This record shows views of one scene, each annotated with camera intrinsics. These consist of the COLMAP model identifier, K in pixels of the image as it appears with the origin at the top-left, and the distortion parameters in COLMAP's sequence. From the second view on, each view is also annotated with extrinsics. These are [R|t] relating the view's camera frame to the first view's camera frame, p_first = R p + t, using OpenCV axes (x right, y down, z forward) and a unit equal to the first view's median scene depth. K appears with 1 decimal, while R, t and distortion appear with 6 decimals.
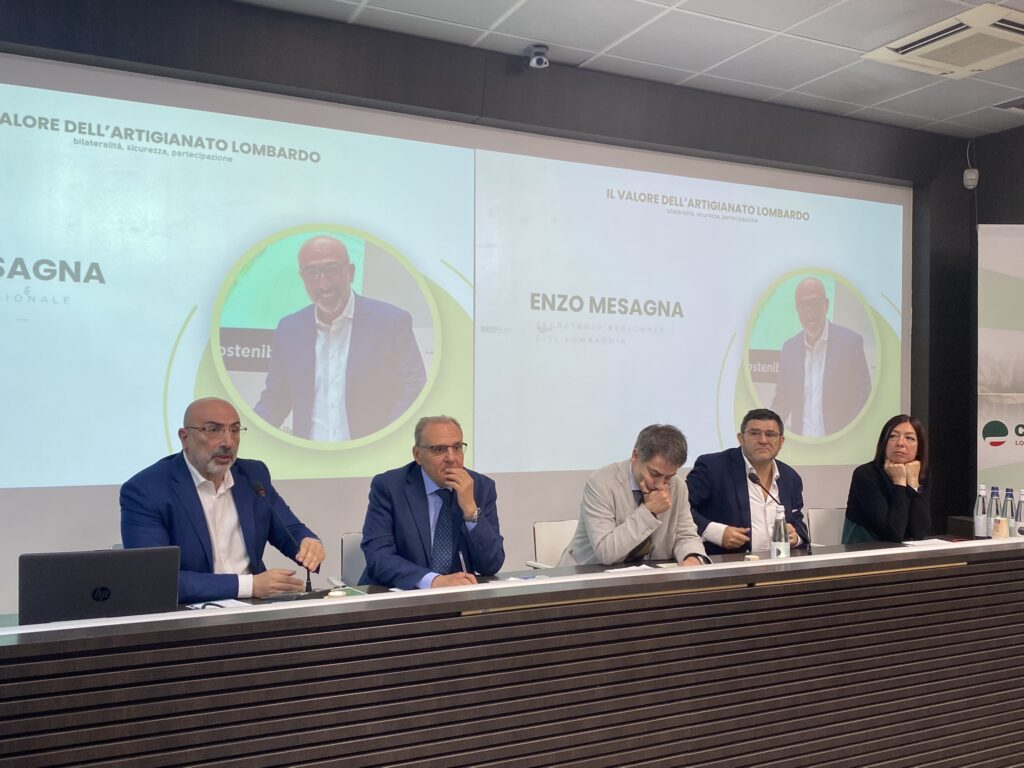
lens RADIAL K [[901.9, 0, 516.2], [0, 901.9, 381.6], [0, 0, 1]] dist [0.043130, -0.060122]
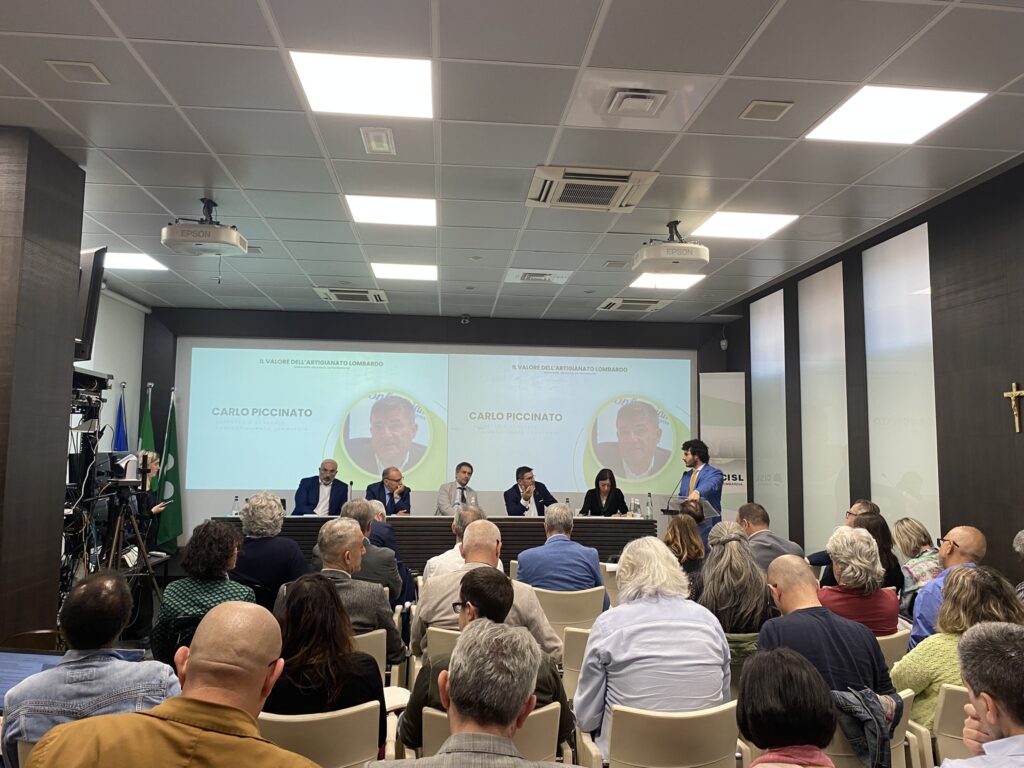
lens RADIAL K [[780.3, 0, 517.9], [0, 780.3, 371.1], [0, 0, 1]] dist [0.069728, -0.080700]
pose [[0.931782, -0.033210, -0.361496, 0.761136], [-0.001506, 0.995444, -0.095331, -0.011929], [0.363015, 0.089373, 0.927487, -0.747165]]
